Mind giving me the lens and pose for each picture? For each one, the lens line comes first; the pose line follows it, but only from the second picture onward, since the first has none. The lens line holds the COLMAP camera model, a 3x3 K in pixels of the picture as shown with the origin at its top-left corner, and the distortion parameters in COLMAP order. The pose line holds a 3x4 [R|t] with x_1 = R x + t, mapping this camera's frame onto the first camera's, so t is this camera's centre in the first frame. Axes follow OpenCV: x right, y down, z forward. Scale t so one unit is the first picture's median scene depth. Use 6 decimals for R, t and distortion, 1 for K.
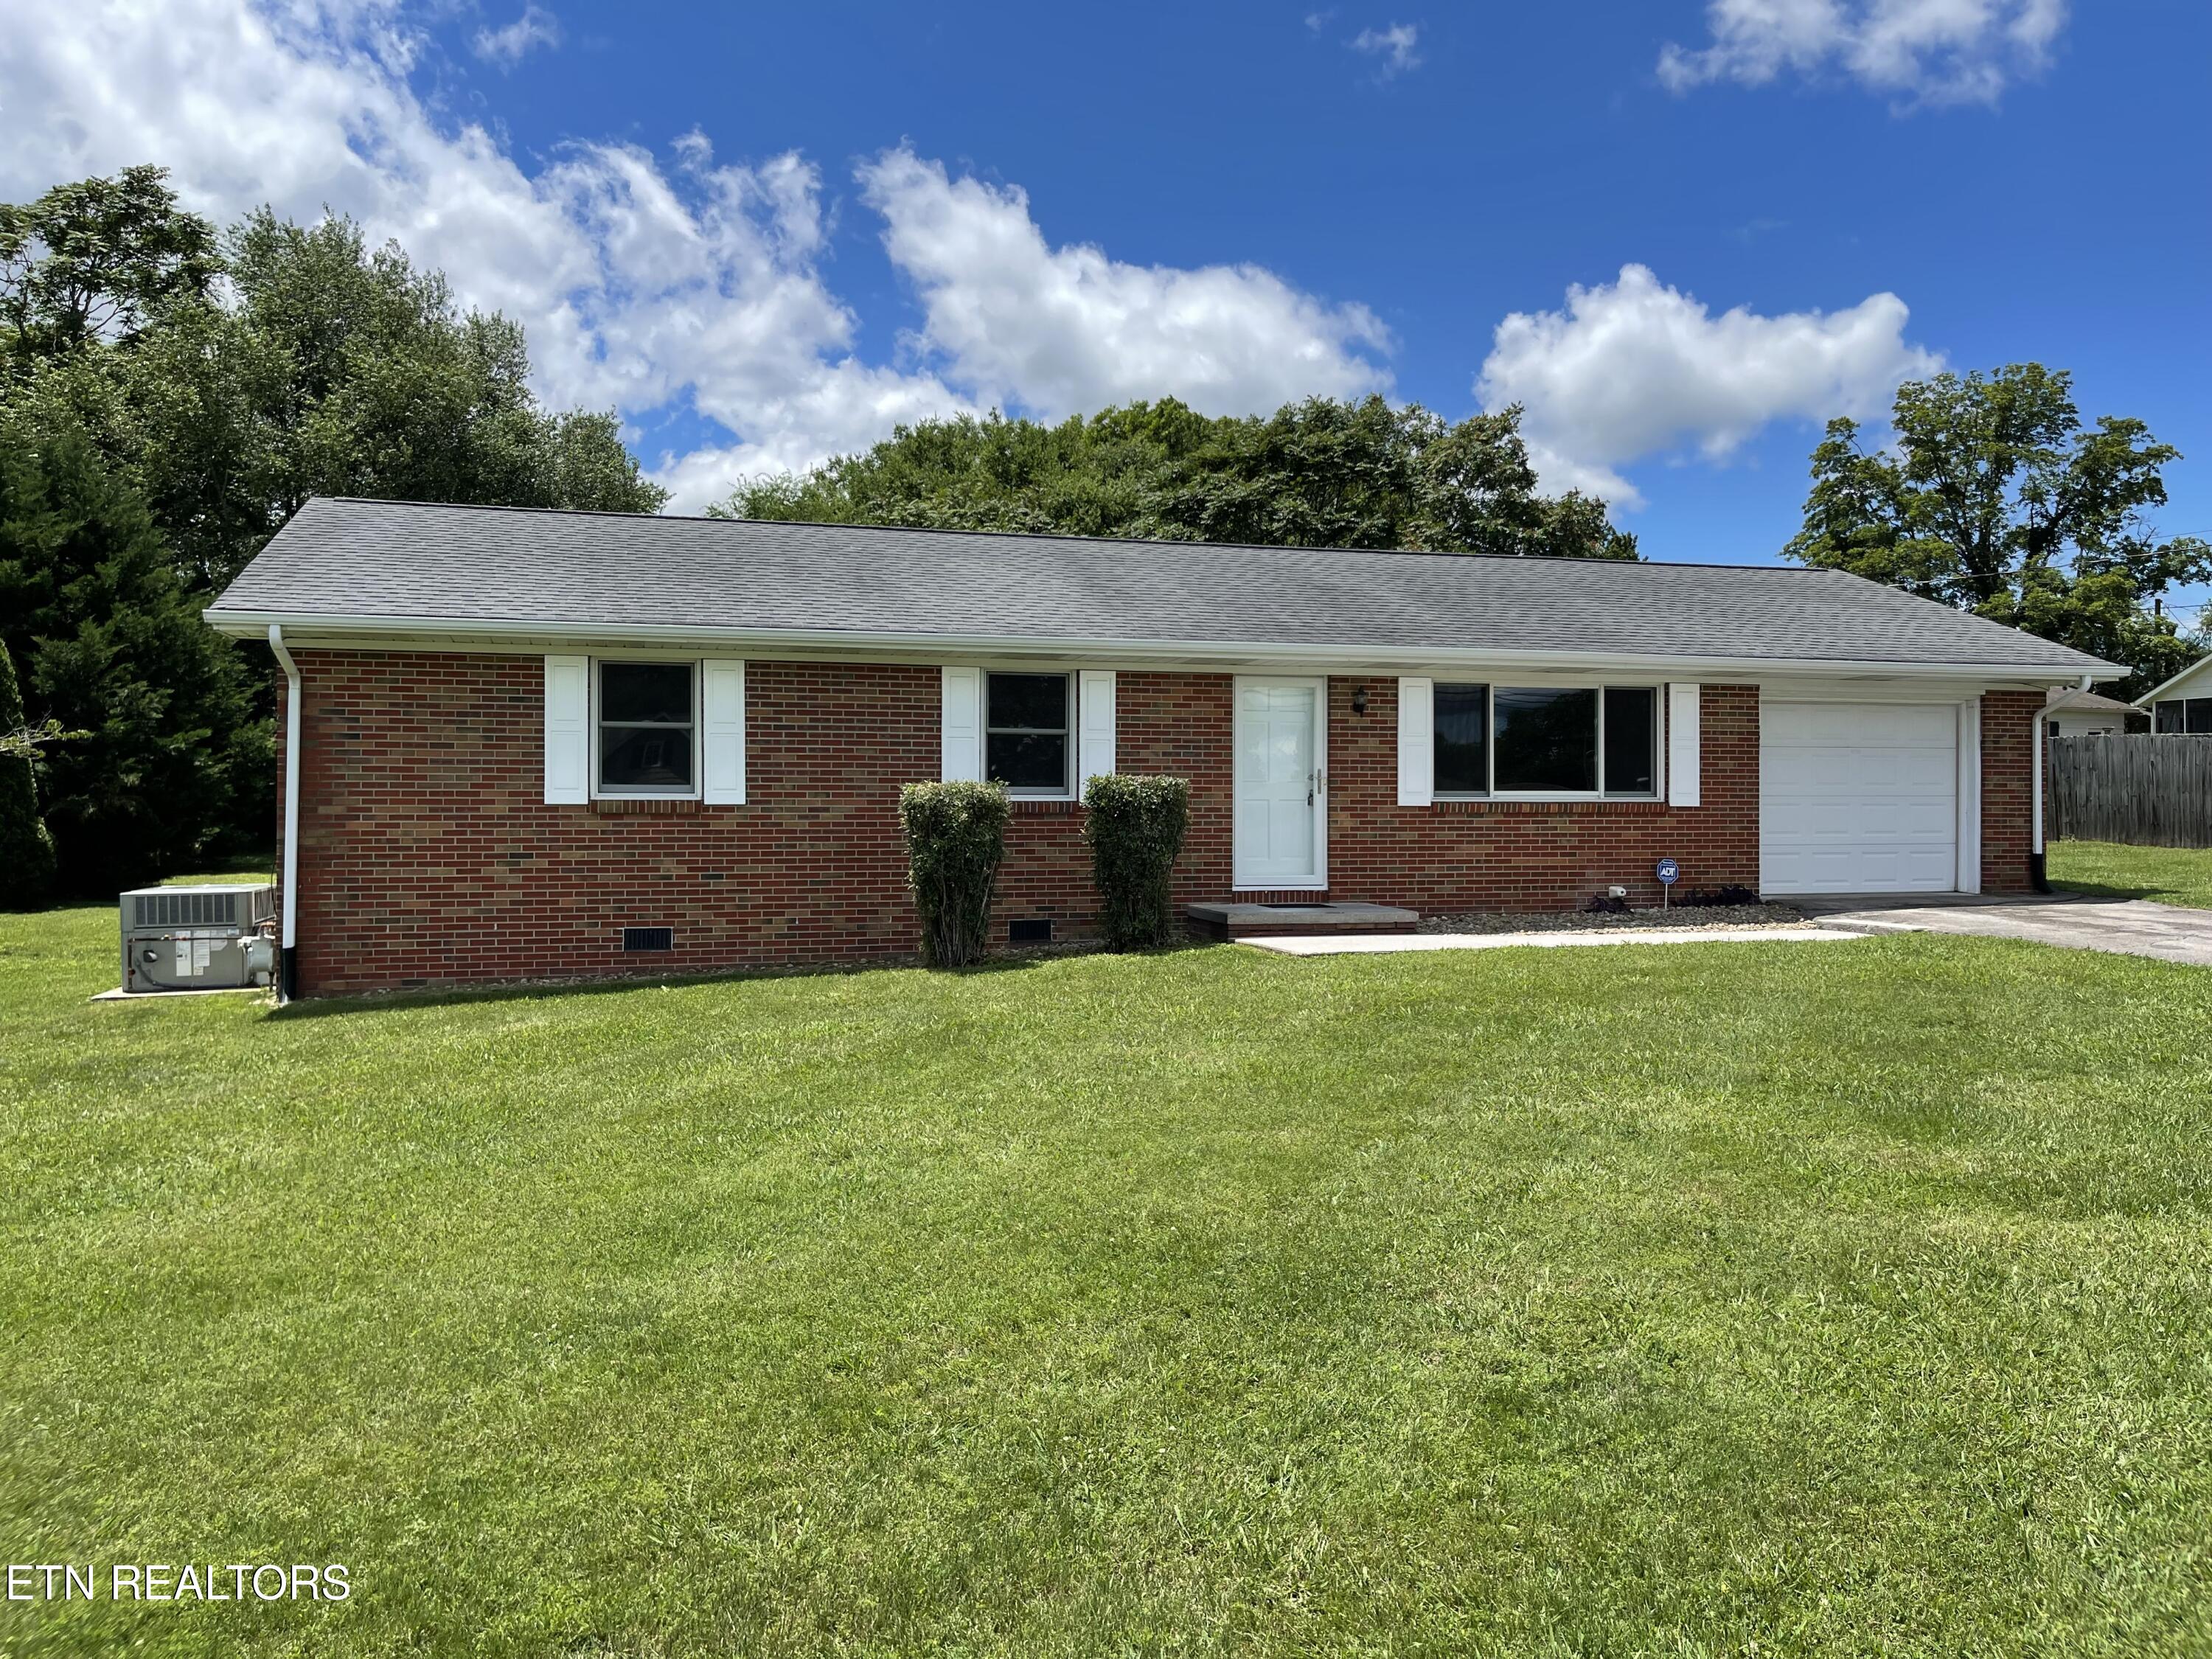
lens RADIAL K [[1654.2, 0, 1115.9], [0, 1654.2, 818.0], [0, 0, 1]] dist [0.080330, -0.123343]
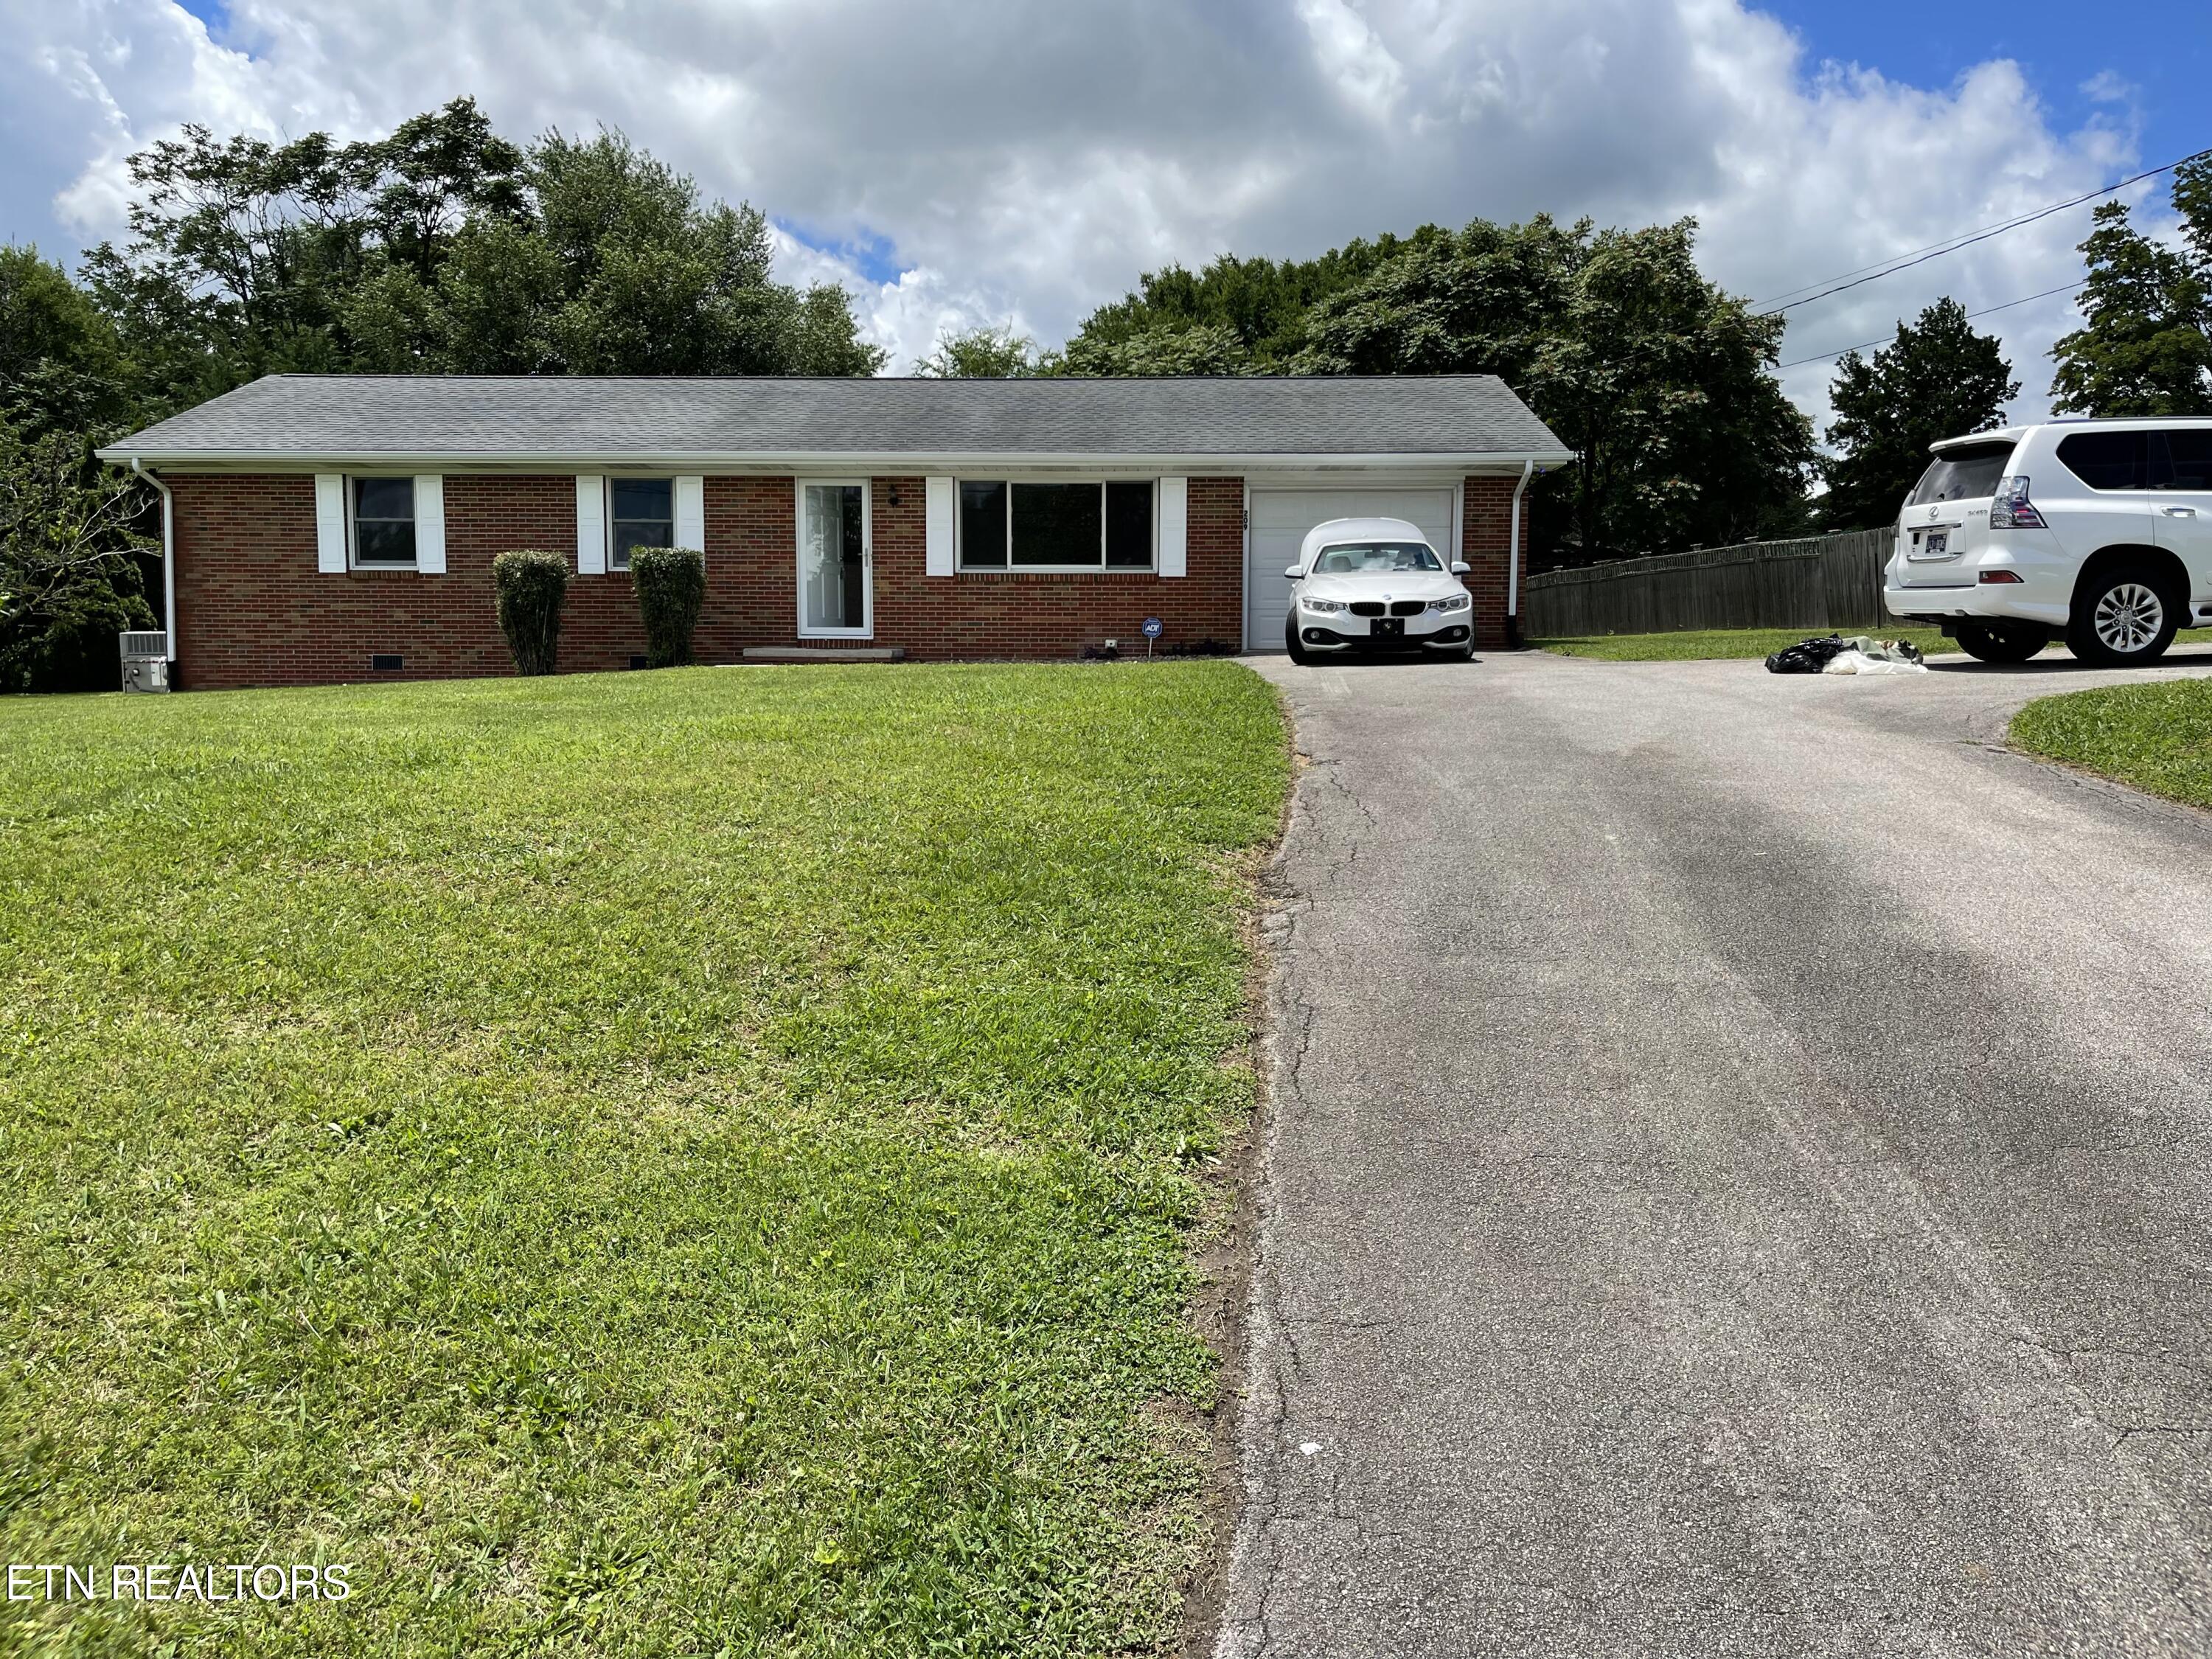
lens RADIAL K [[1653.8, 0, 1106.0], [0, 1653.8, 829.5], [0, 0, 1]] dist [0.074469, -0.102895]
pose [[0.956006, 0.031263, -0.291675, 0.706655], [-0.003187, 0.995353, 0.096240, 0.067153], [0.293328, -0.091077, 0.951664, -0.240845]]
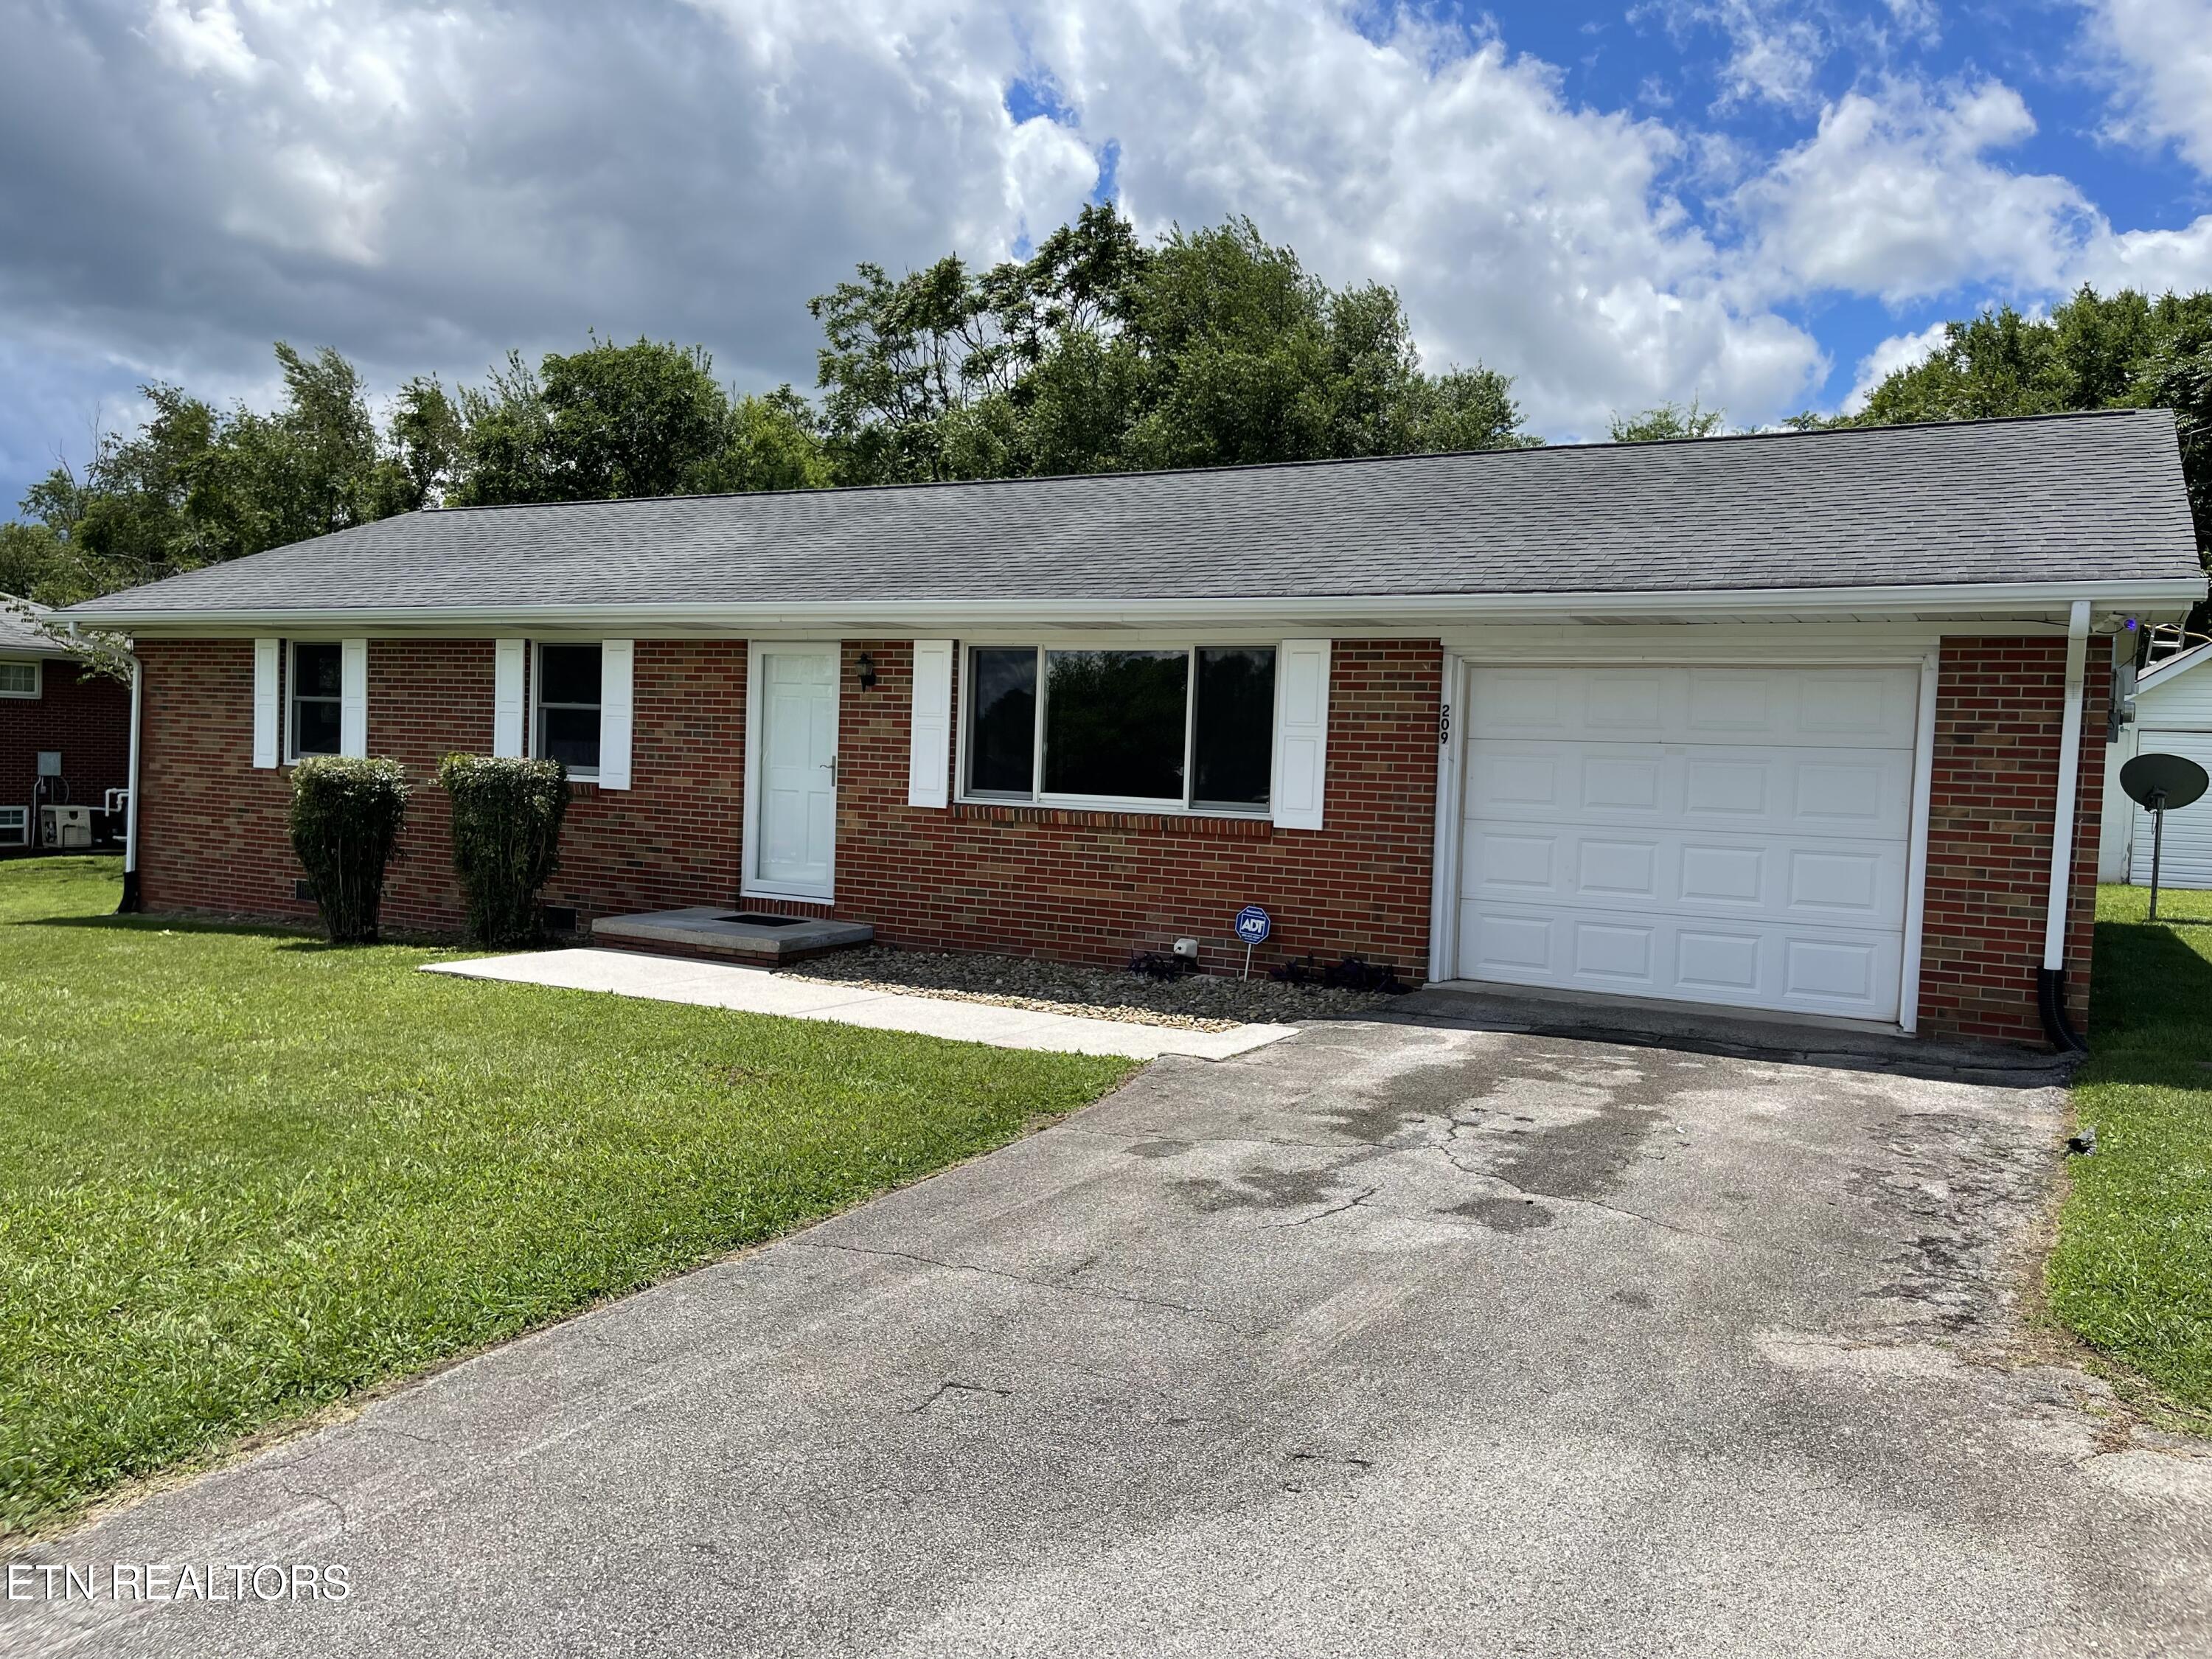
lens RADIAL K [[1663.1, 0, 1109.7], [0, 1663.1, 820.2], [0, 0, 1]] dist [0.073614, -0.095017]
pose [[0.705671, 0.054078, -0.706473, 0.795115], [-0.039066, 0.998536, 0.037413, -0.033780], [0.707462, 0.001198, 0.706750, 0.519270]]
